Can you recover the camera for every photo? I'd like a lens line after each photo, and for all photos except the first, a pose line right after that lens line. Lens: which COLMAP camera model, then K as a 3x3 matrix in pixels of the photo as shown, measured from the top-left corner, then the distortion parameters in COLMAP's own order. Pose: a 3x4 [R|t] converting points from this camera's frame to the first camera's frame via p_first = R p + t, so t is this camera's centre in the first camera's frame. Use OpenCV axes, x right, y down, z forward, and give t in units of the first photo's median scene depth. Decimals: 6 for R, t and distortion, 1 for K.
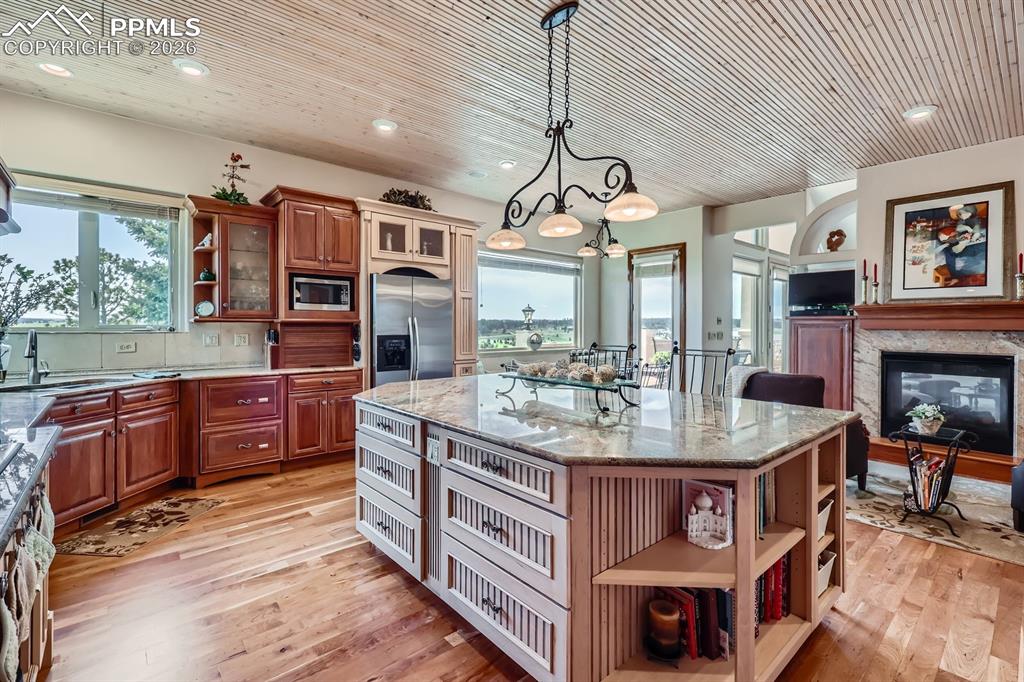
lens RADIAL K [[460.8, 0, 511.0], [0, 460.8, 330.6], [0, 0, 1]] dist [0.001254, 0.000472]
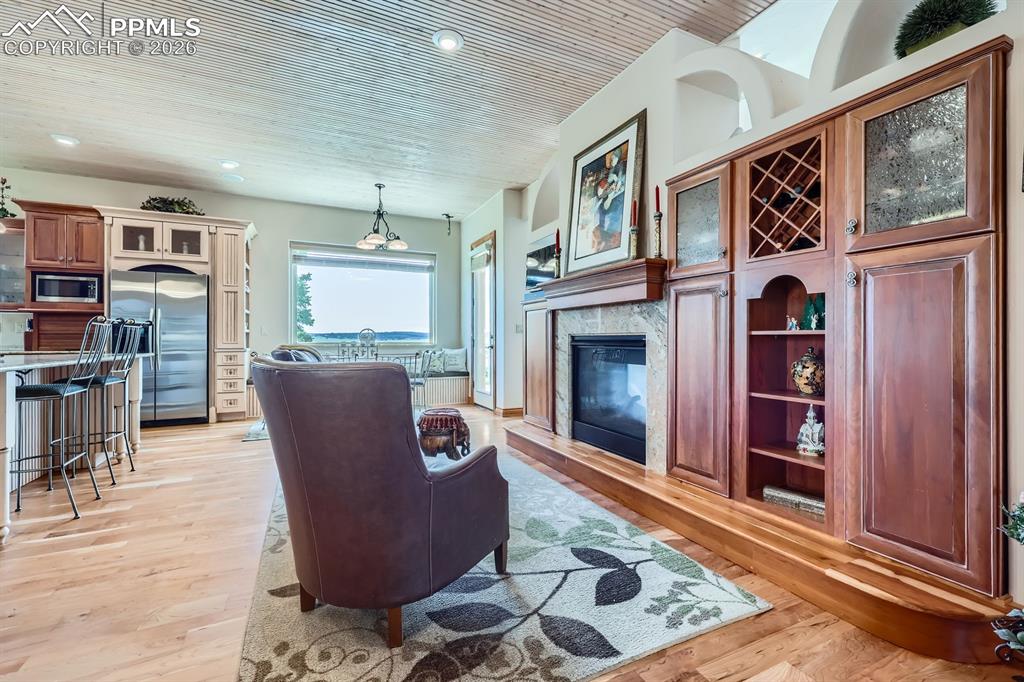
lens RADIAL K [[433.5, 0, 512.1], [0, 433.5, 341.4], [0, 0, 1]] dist [-0.002453, 0.000498]
pose [[0.963294, -0.002323, -0.268440, 0.958123], [0.001329, 0.999992, -0.003885, 0.060795], [0.268447, 0.003386, 0.963289, 0.218966]]
